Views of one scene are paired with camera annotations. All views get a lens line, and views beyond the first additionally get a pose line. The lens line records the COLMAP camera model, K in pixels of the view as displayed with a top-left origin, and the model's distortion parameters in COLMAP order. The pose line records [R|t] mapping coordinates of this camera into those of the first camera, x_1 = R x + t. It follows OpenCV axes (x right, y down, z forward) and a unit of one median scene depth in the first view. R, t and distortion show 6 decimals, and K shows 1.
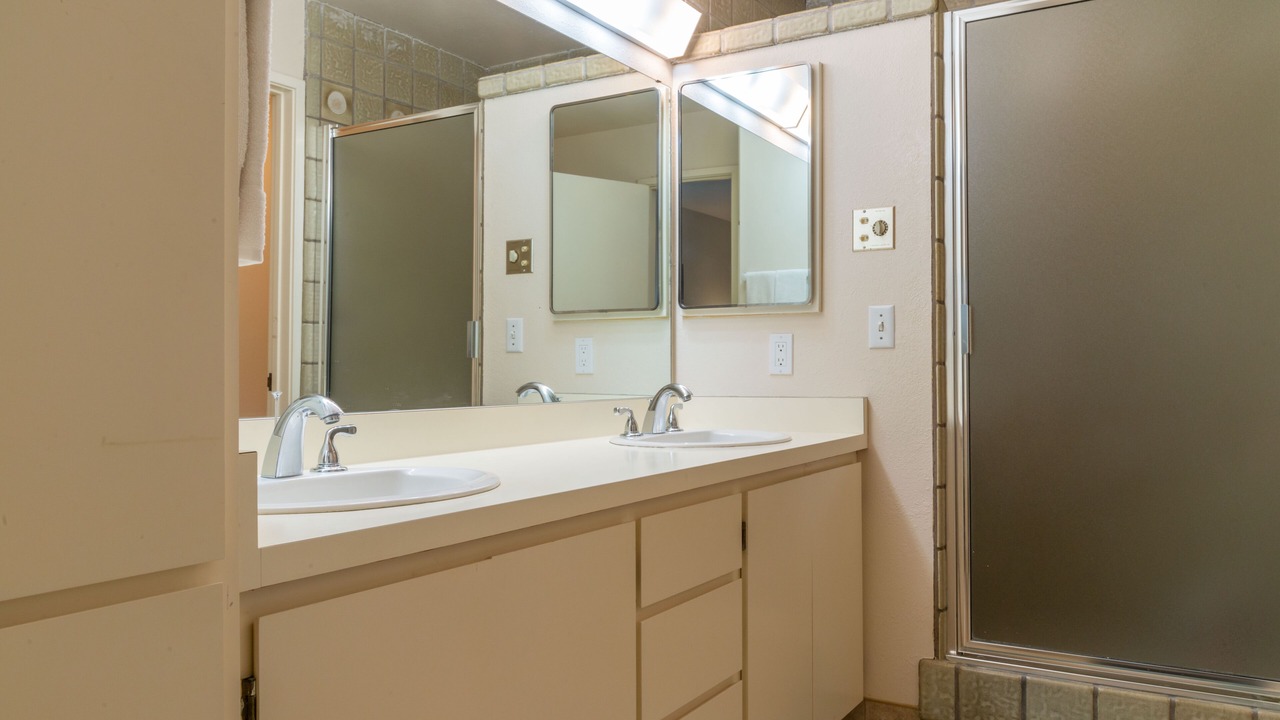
lens RADIAL K [[986.4, 0, 634.6], [0, 986.4, 394.8], [0, 0, 1]] dist [0.002771, 0.005620]
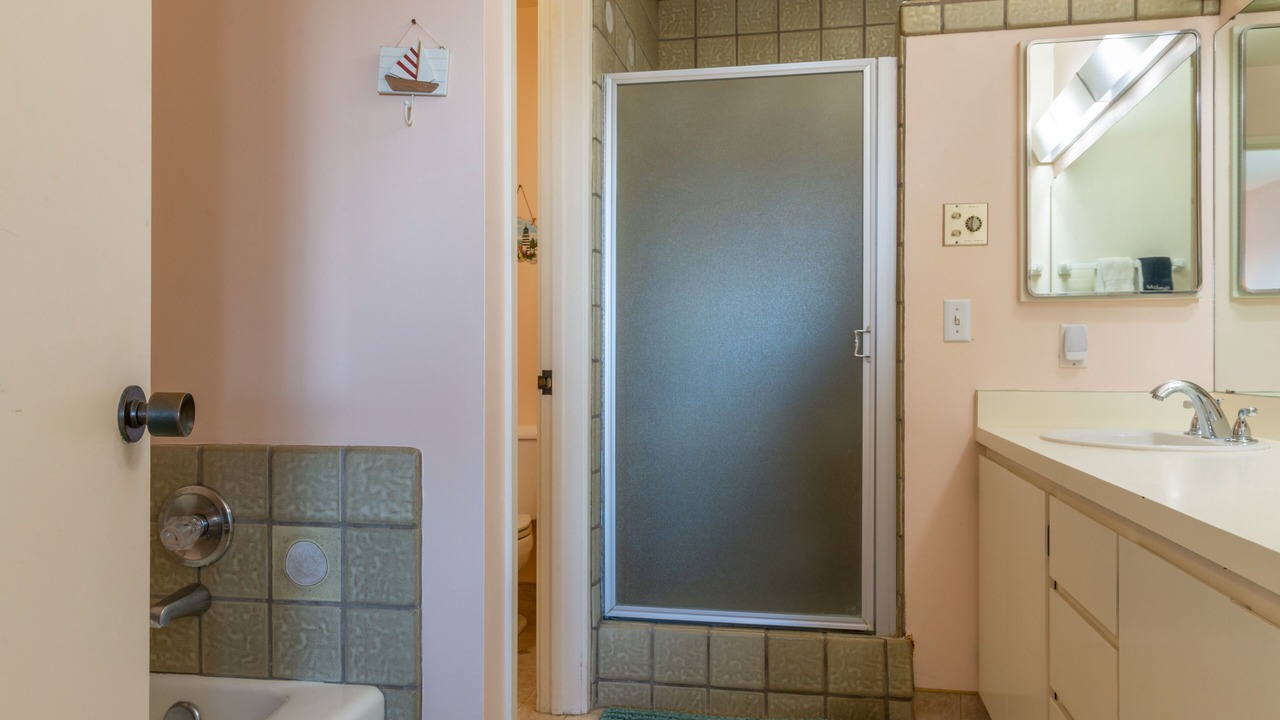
lens RADIAL K [[912.0, 0, 642.5], [0, 912.0, 364.5], [0, 0, 1]] dist [0.021040, -0.014287]
pose [[0.940054, -0.001369, 0.341024, -0.391569], [0.009777, 0.999689, -0.022937, -0.005644], [-0.340886, 0.024896, 0.939775, 0.232516]]
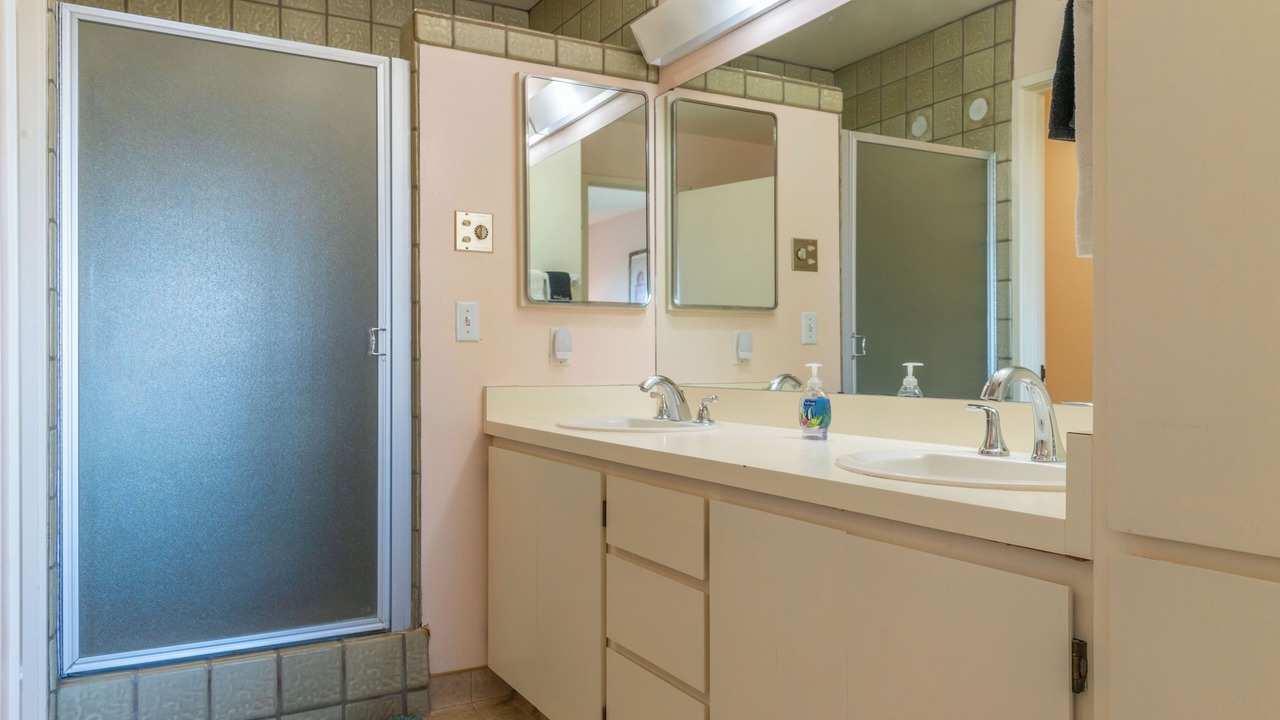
lens RADIAL K [[912.0, 0, 666.0], [0, 912.0, 364.5], [0, 0, 1]] dist [0.021040, -0.014287]
pose [[0.499583, -0.002705, 0.866262, -0.524904], [0.022994, 0.999684, -0.010140, -0.007022], [-0.865961, 0.024984, 0.499487, 0.317946]]
